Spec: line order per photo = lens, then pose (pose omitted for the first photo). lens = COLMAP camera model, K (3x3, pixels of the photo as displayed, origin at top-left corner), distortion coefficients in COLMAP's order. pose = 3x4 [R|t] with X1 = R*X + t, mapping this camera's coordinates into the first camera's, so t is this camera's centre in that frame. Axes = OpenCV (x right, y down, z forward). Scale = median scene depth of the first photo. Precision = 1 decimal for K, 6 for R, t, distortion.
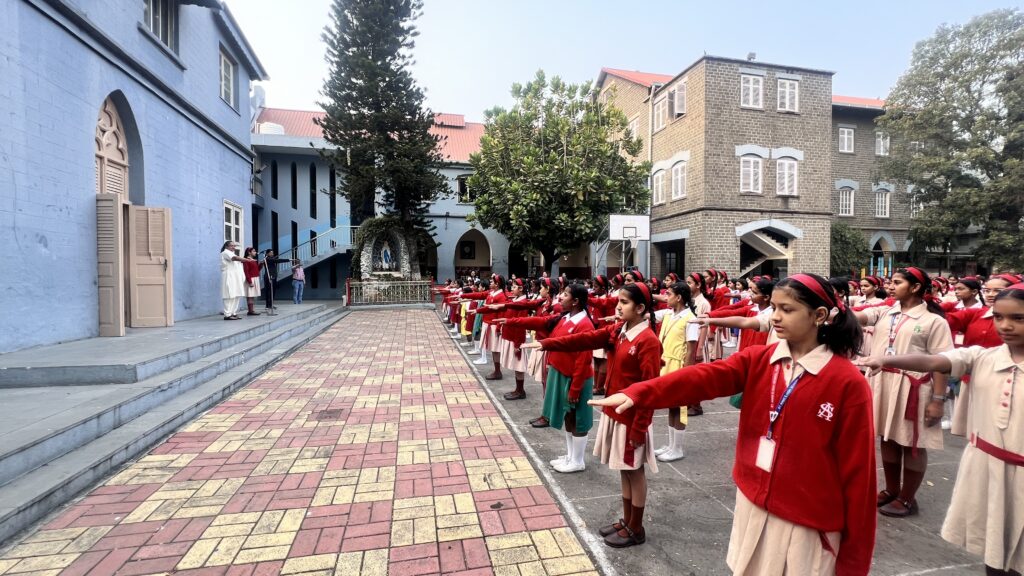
lens RADIAL K [[437.2, 0, 510.1], [0, 437.2, 286.6], [0, 0, 1]] dist [-0.001621, 0.001001]
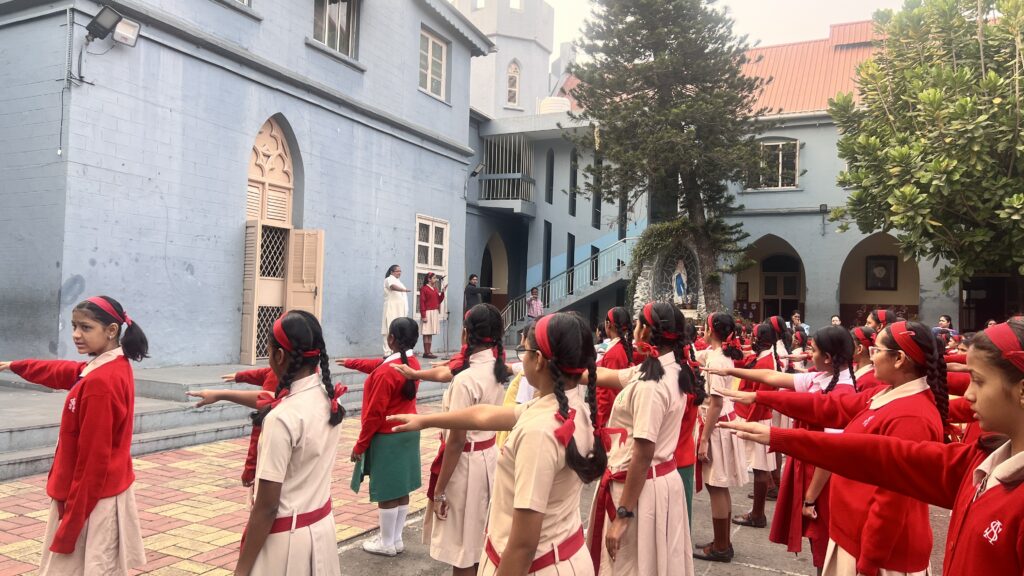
lens RADIAL K [[772.1, 0, 508.9], [0, 772.1, 284.6], [0, 0, 1]] dist [0.042211, -0.039887]
pose [[0.774294, 0.001216, -0.632825, 0.427293], [-0.045601, 0.997506, -0.053879, 0.001206], [0.631181, 0.070576, 0.772418, 0.009743]]
